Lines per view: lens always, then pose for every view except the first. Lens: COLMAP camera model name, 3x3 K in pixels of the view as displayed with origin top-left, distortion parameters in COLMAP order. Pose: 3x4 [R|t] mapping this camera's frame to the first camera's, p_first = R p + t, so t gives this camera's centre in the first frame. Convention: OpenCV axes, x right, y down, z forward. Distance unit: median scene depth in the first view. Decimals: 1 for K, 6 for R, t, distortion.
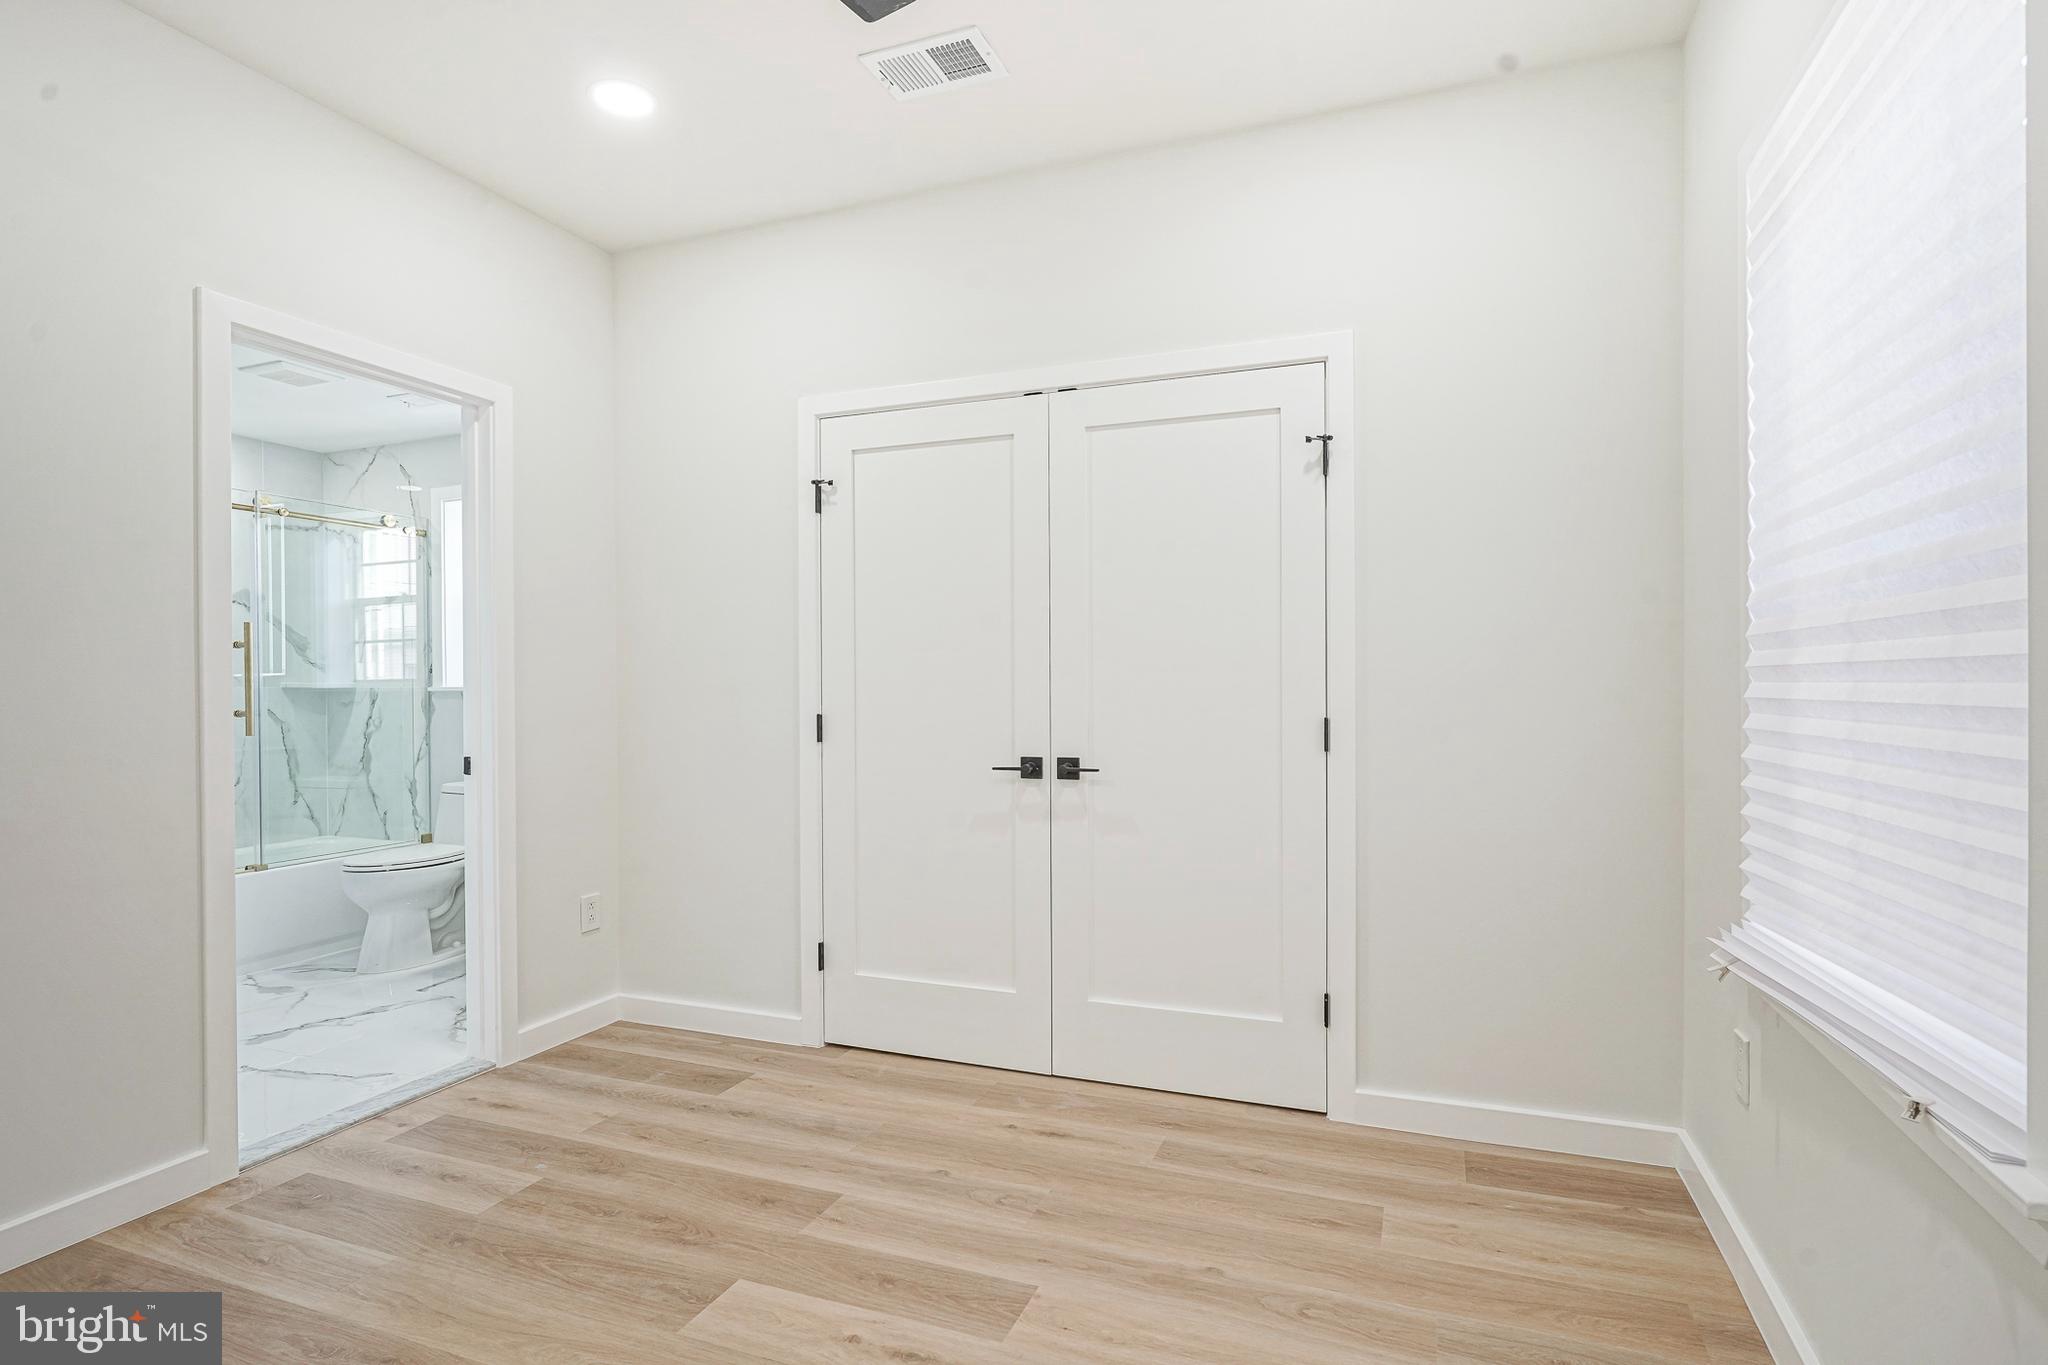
lens RADIAL K [[1017.8, 0, 1018.7], [0, 1017.8, 696.5], [0, 0, 1]] dist [-0.001803, 0.001998]
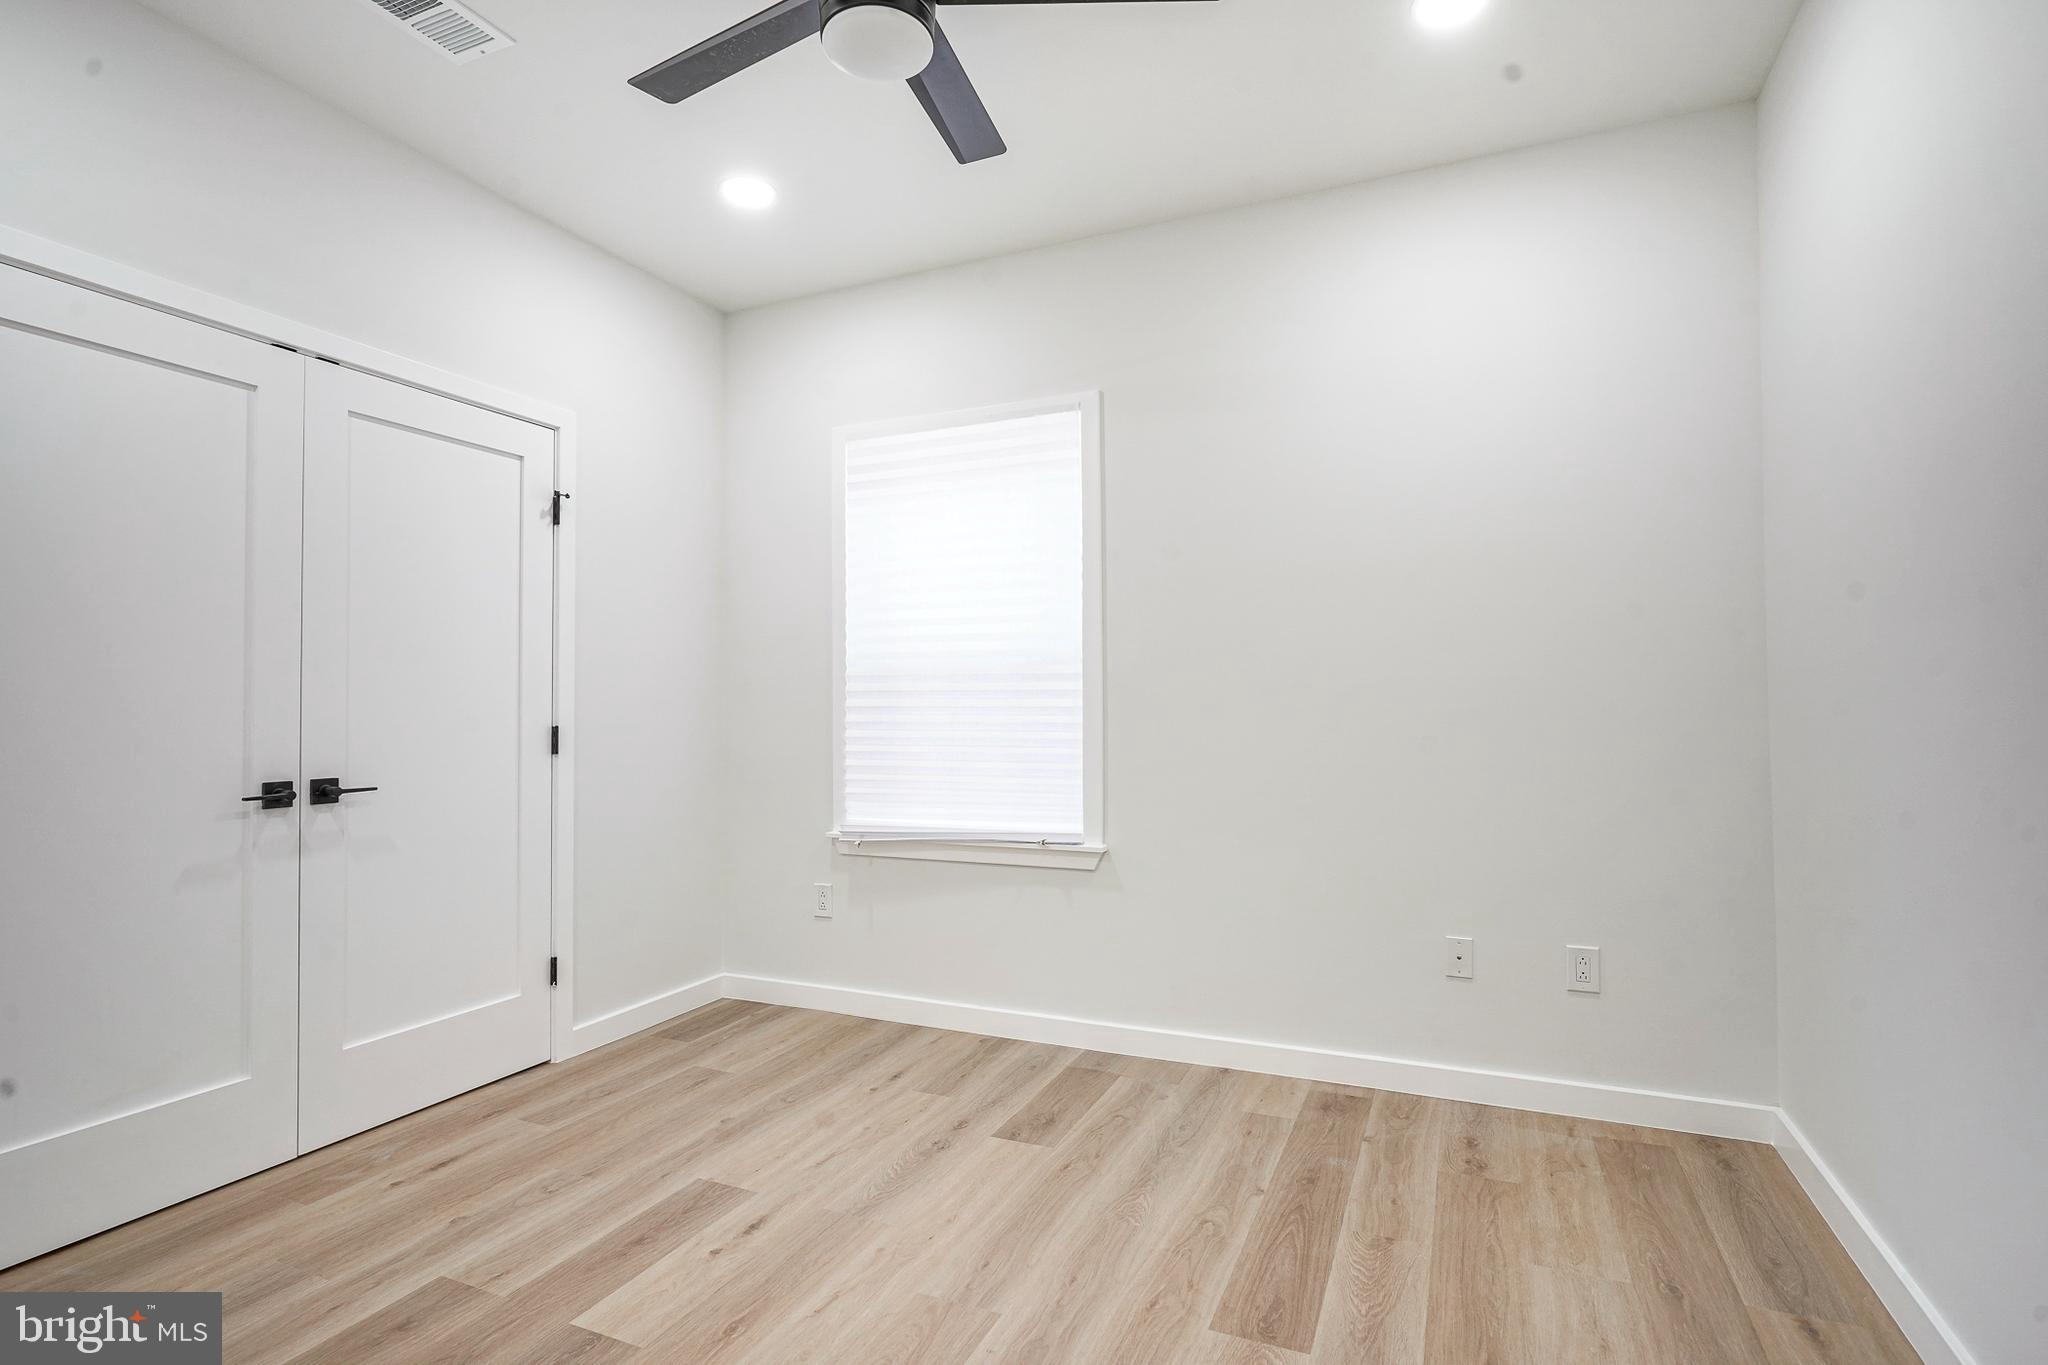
lens RADIAL K [[1017.8, 0, 1026.1], [0, 1017.8, 642.7], [0, 0, 1]] dist [-0.001803, 0.001998]
pose [[0.038662, 0.073032, 0.996580, -0.988047], [0.013613, 0.997195, -0.073605, 0.018069], [-0.999160, 0.016412, 0.037559, 0.426690]]
